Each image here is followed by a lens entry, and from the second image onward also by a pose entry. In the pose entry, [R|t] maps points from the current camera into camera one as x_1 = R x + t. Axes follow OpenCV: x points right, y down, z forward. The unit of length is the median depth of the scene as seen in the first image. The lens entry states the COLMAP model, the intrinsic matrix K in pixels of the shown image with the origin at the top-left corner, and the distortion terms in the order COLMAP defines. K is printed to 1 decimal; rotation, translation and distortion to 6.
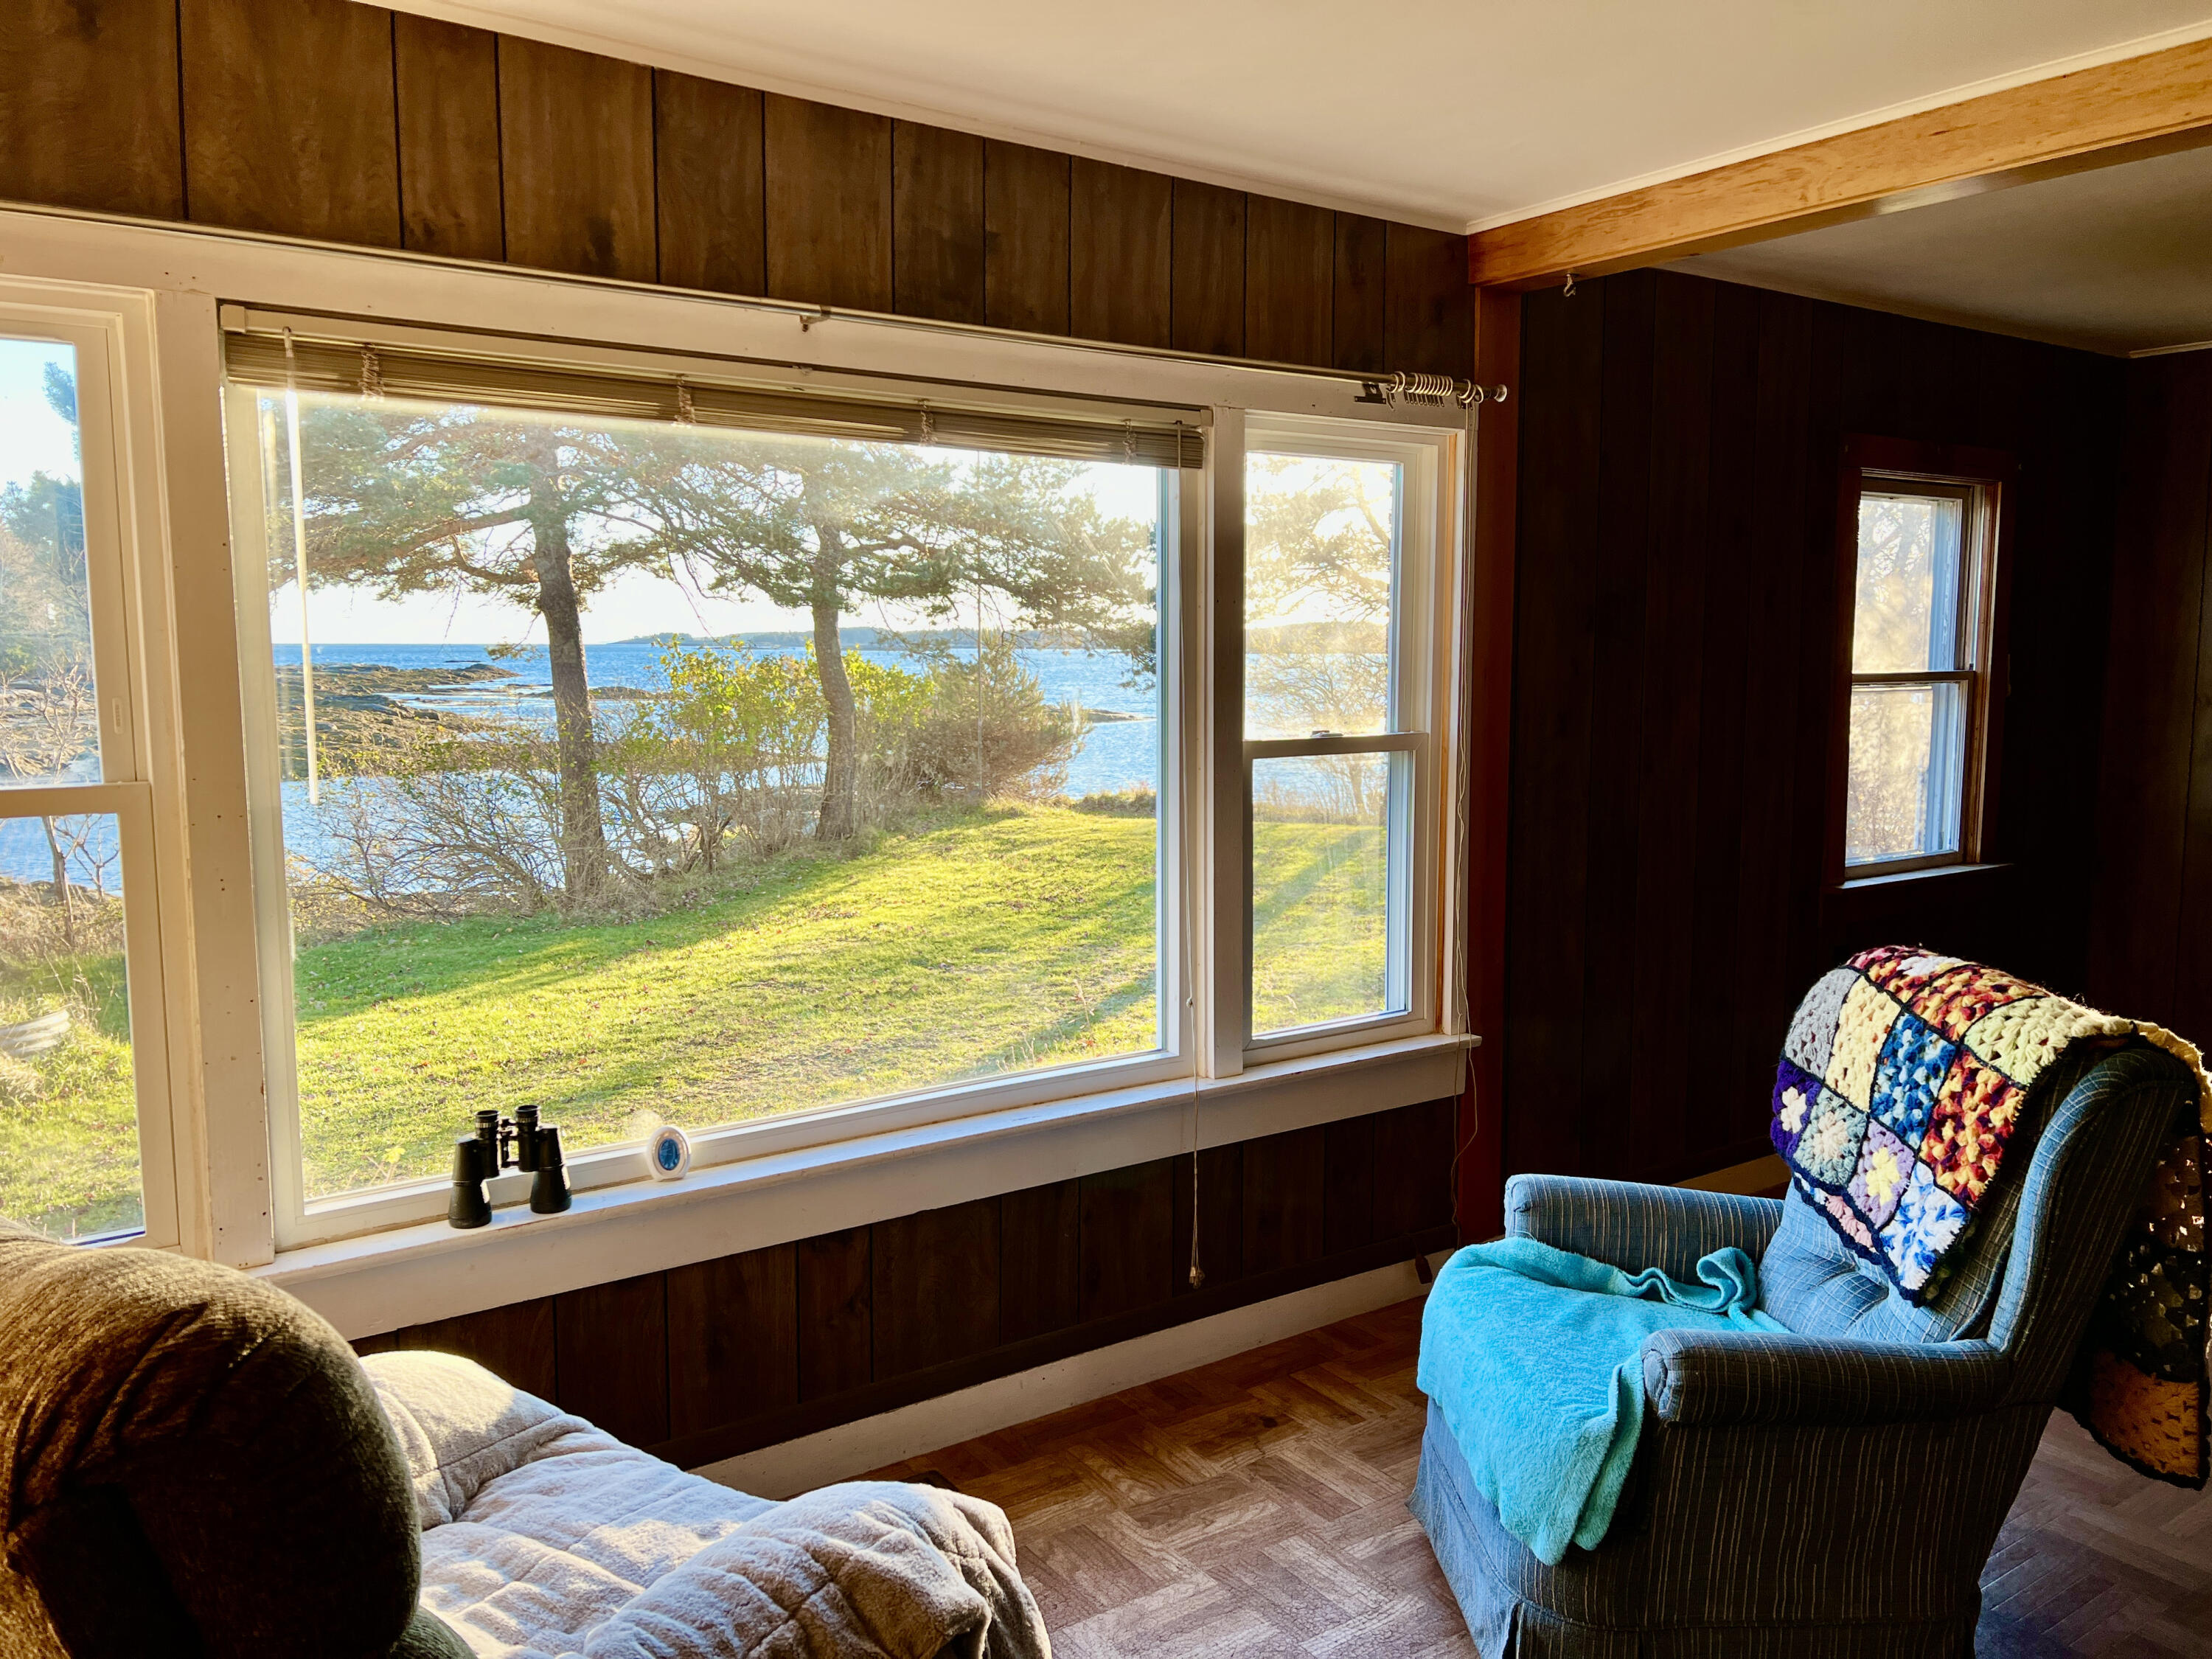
lens RADIAL K [[1654.7, 0, 1104.4], [0, 1654.7, 824.2], [0, 0, 1]] dist [0.042806, -0.024345]
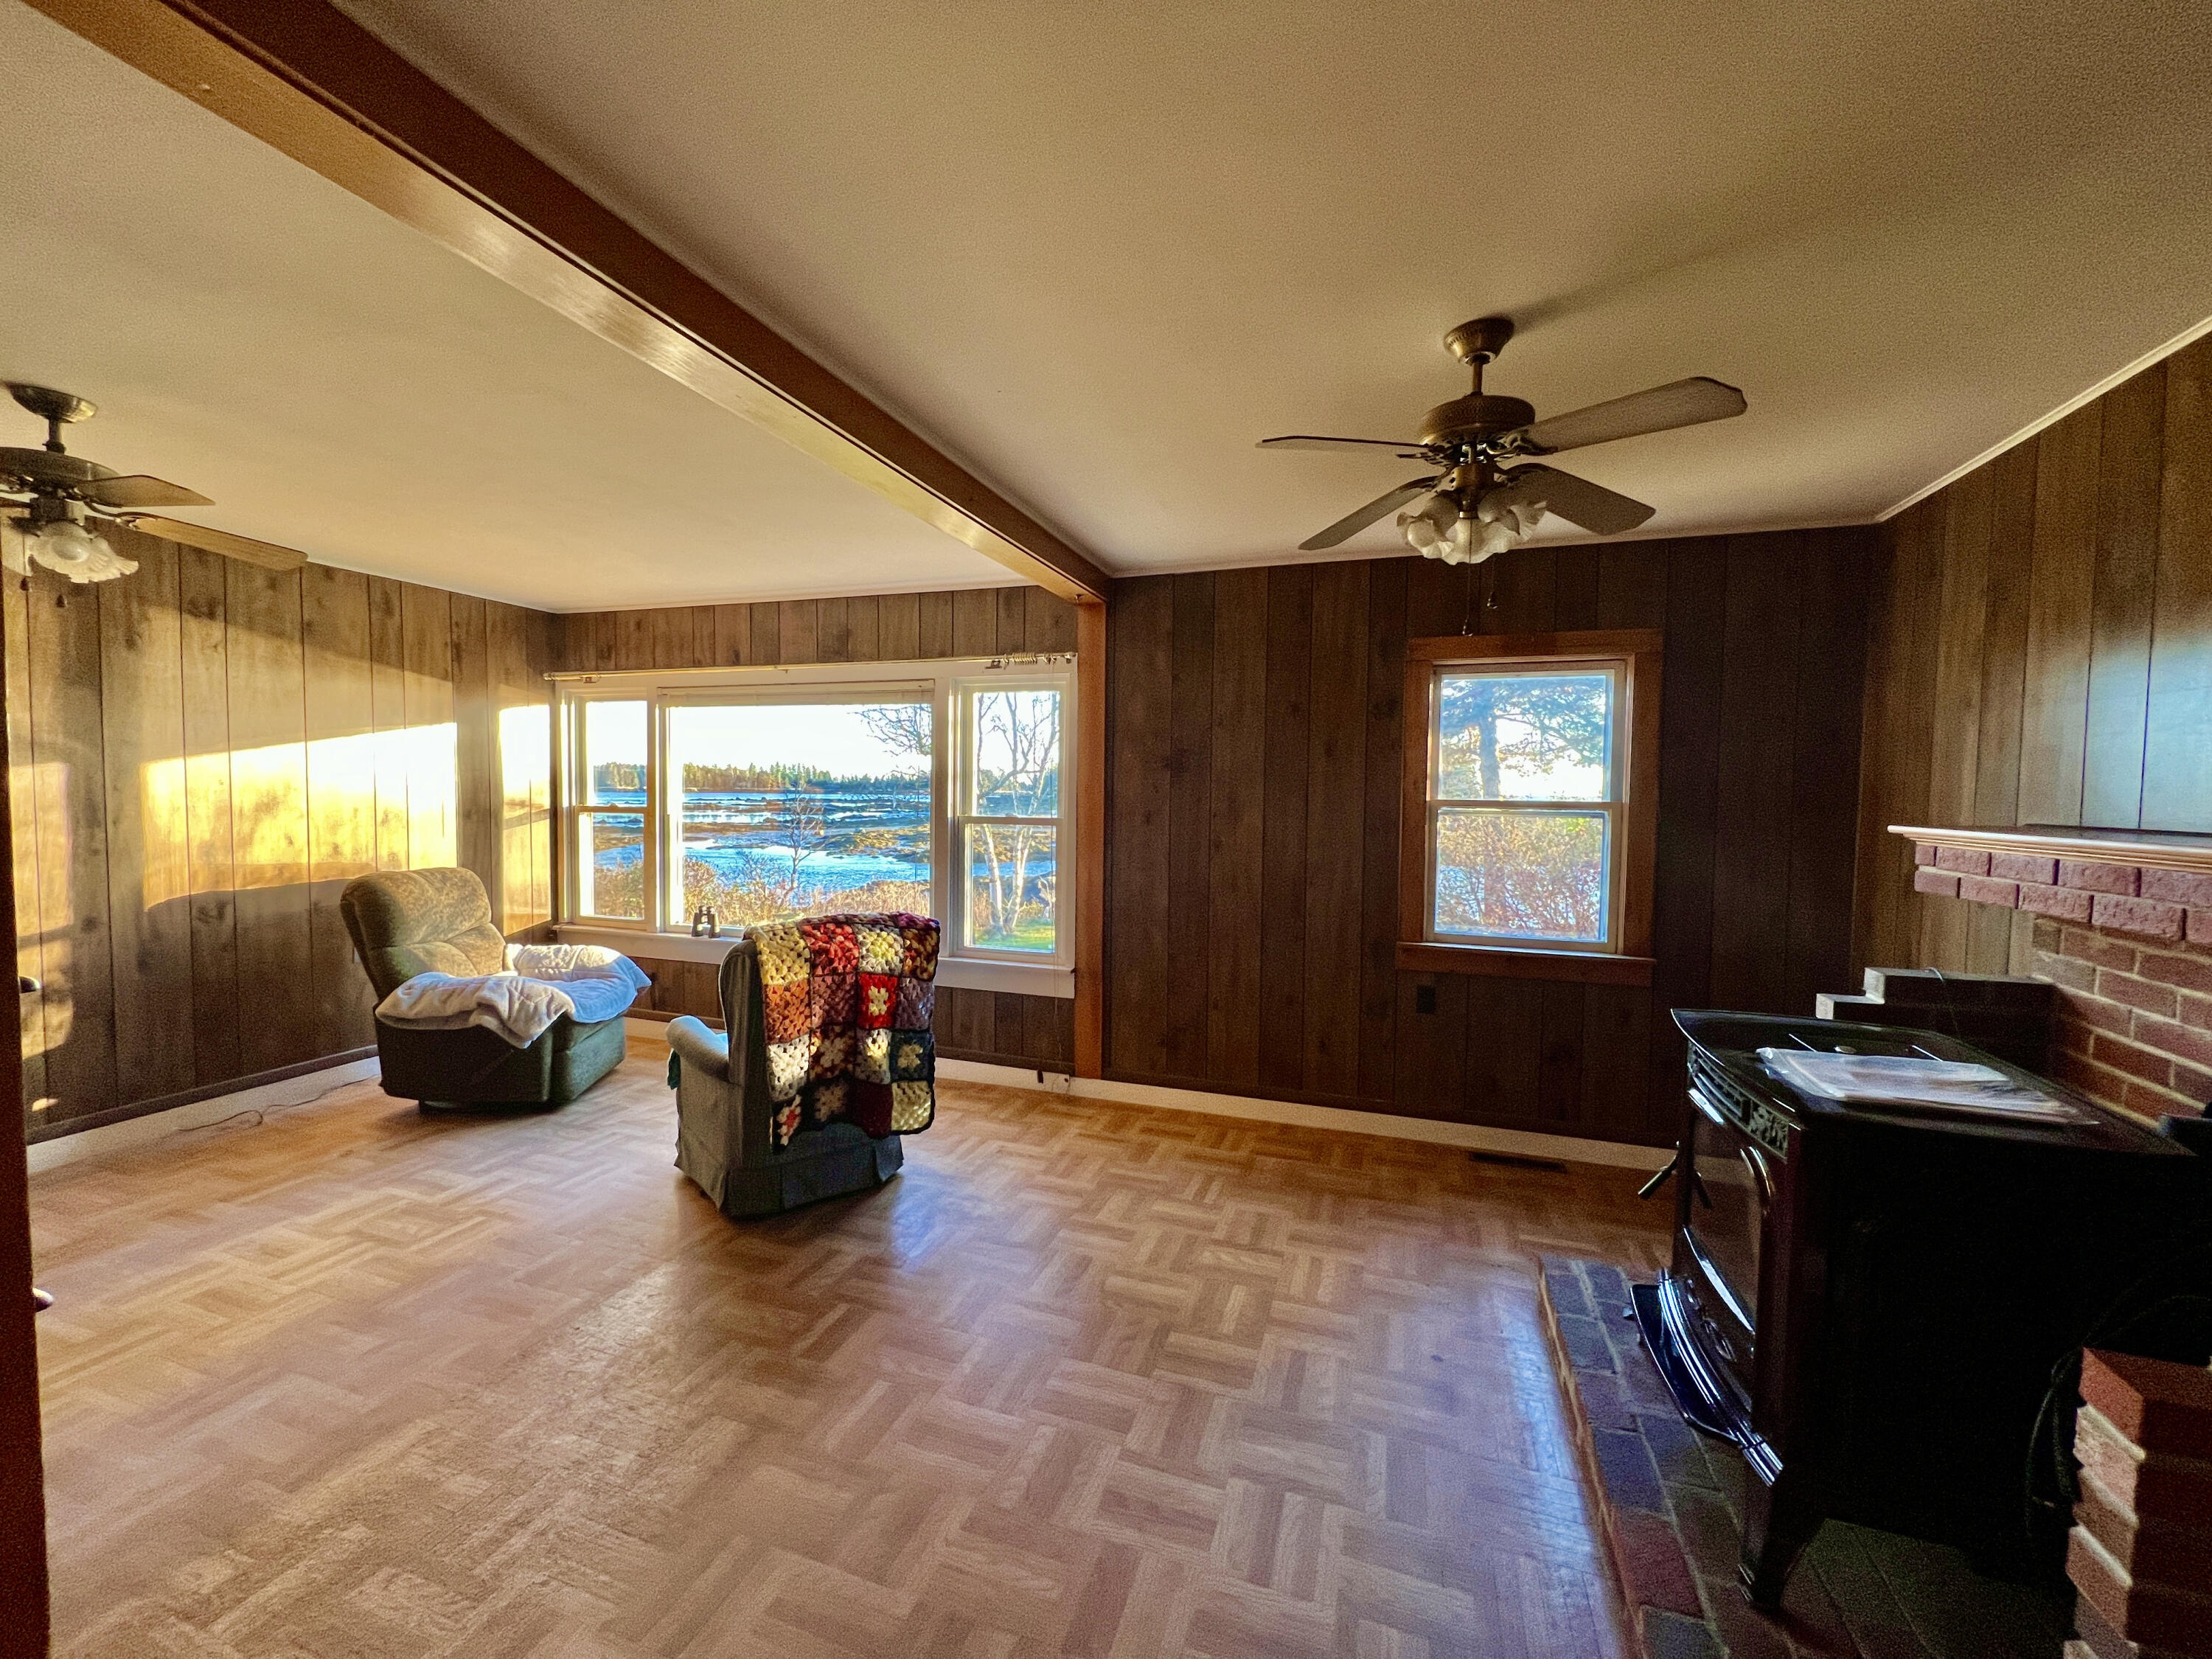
lens RADIAL K [[885.5, 0, 1104.0], [0, 885.5, 825.1], [0, 0, 1]] dist [0.000134, -0.000386]
pose [[0.585687, 0.042275, -0.809434, 1.352792], [-0.097921, 0.995015, -0.018886, -0.036441], [0.804601, 0.090322, 0.586907, 0.473953]]
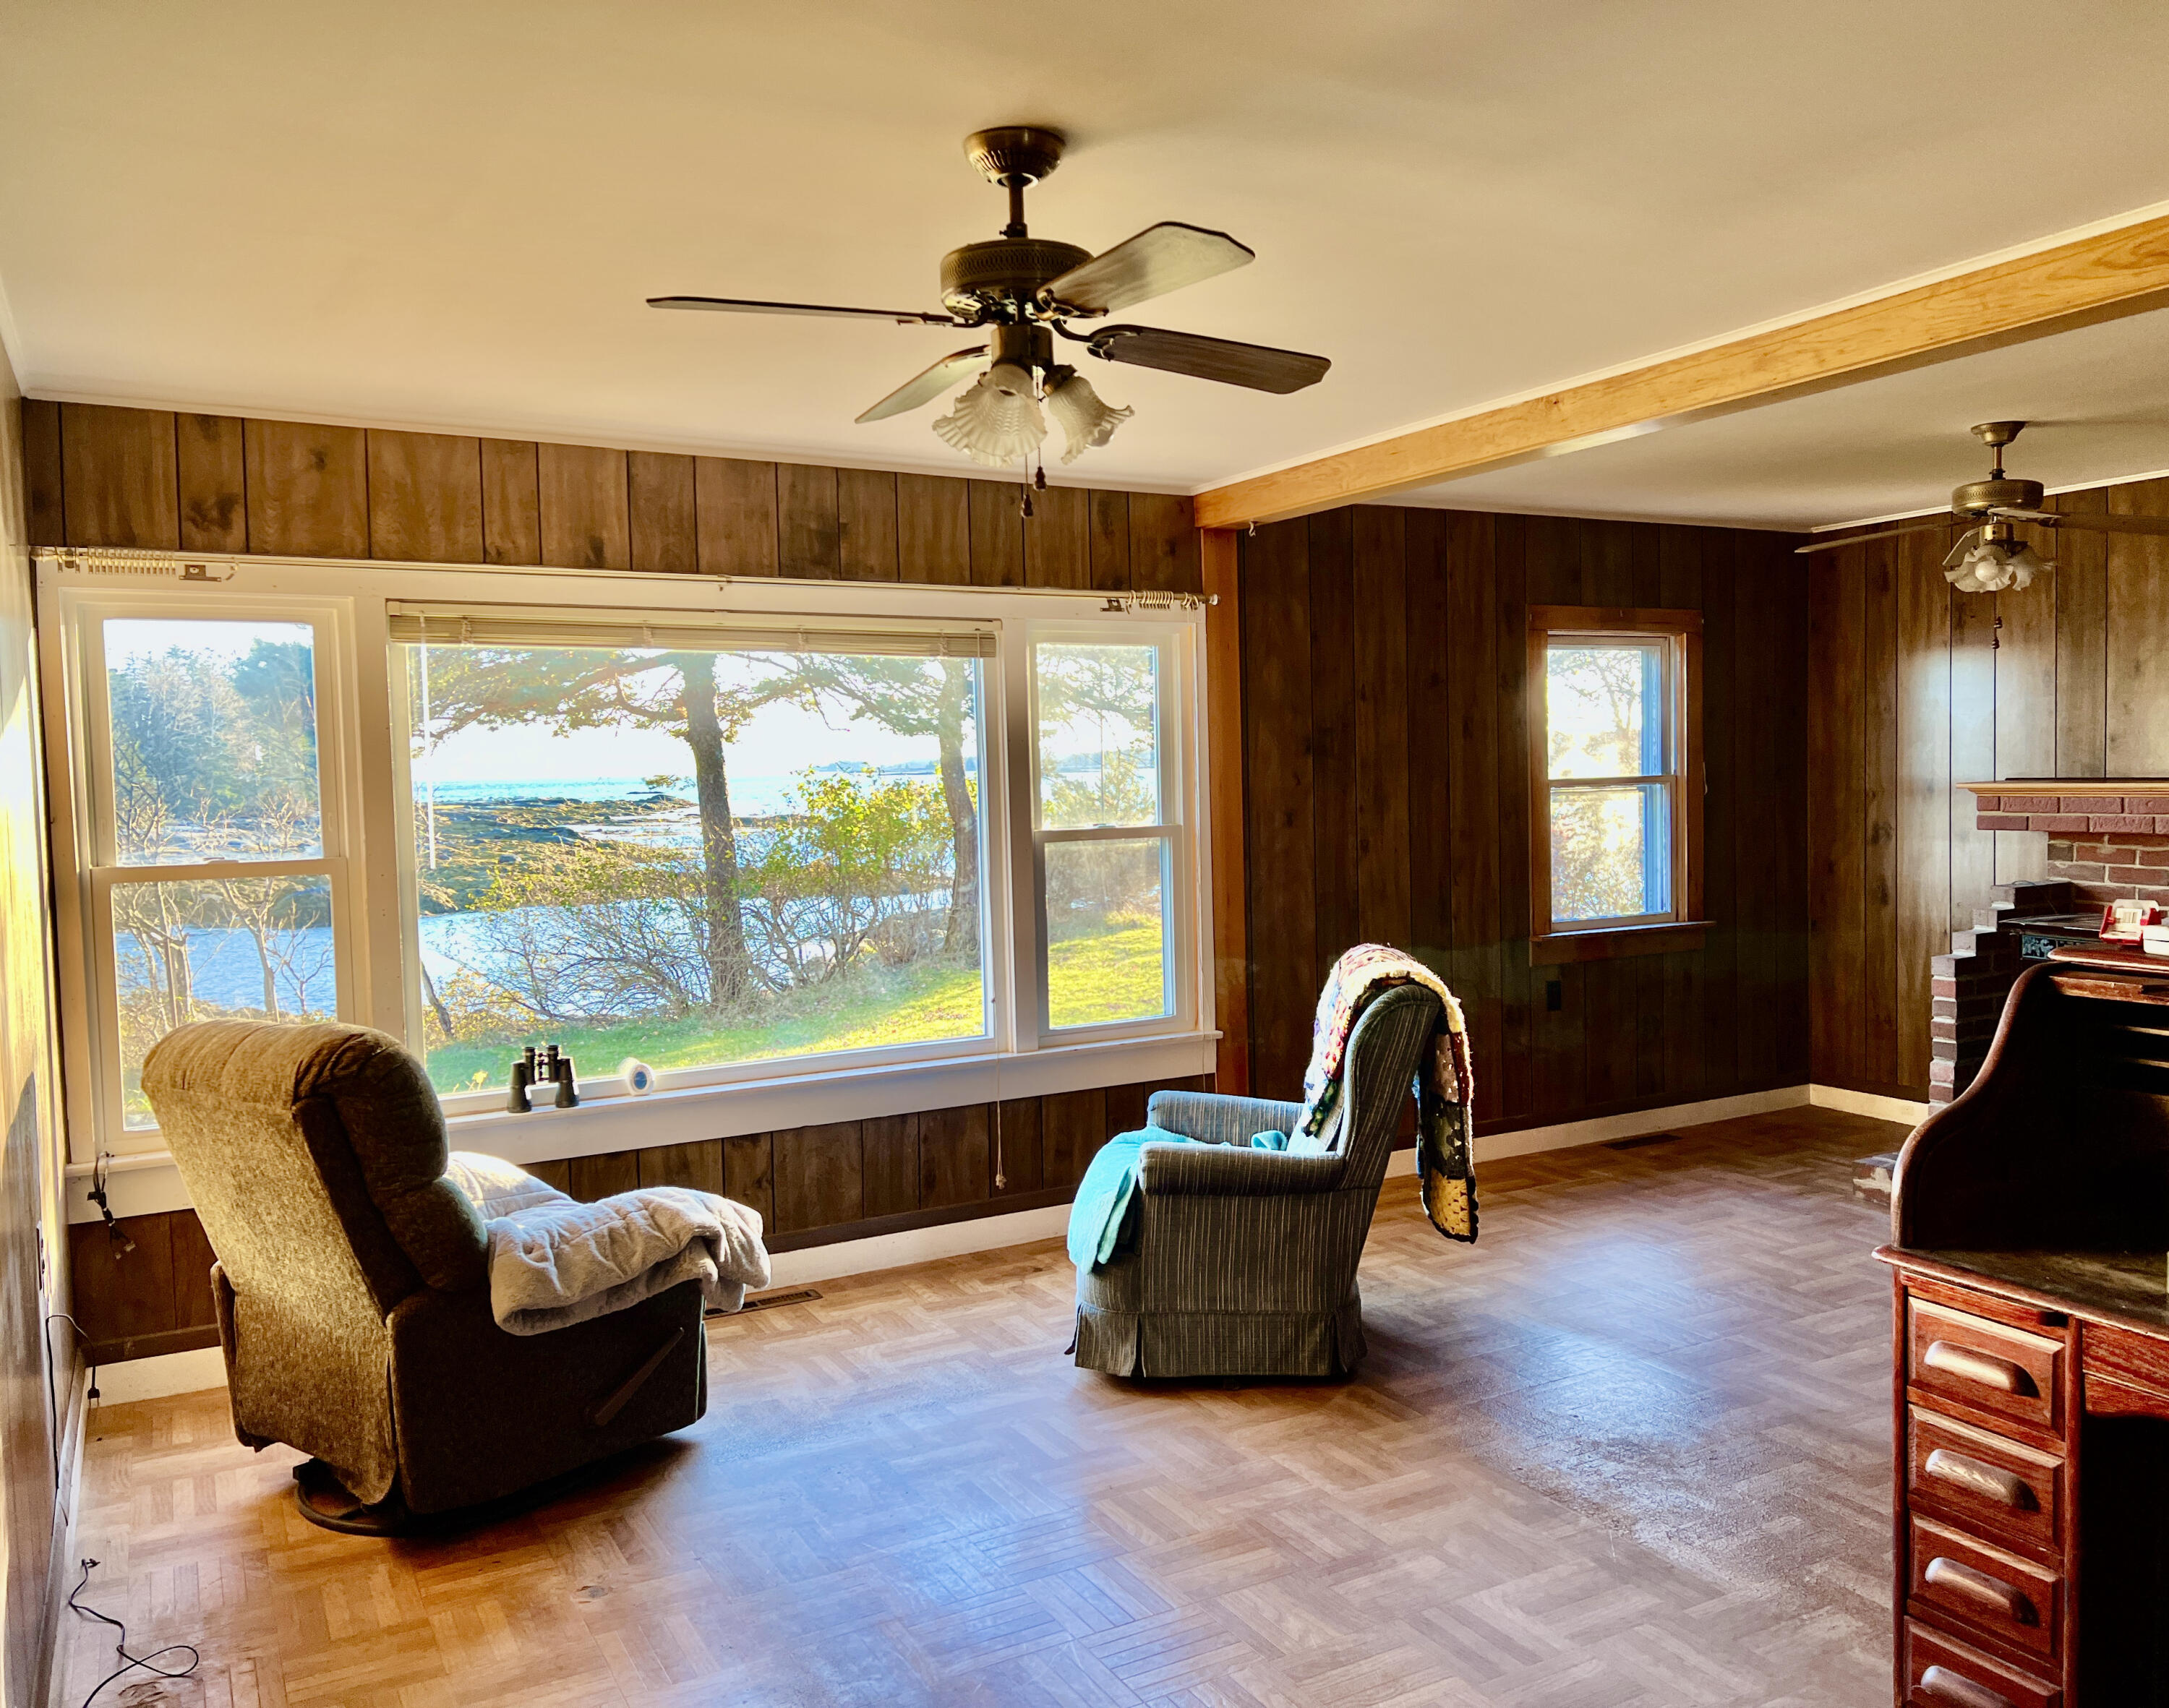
lens RADIAL K [[1712.8, 0, 1148.1], [0, 1712.8, 850.7], [0, 0, 1]] dist [0.059532, -0.031968]
pose [[0.996254, -0.017332, -0.084726, 0.354138], [0.012472, 0.998264, -0.057562, 0.066210], [0.085576, 0.056290, 0.994740, -0.618579]]
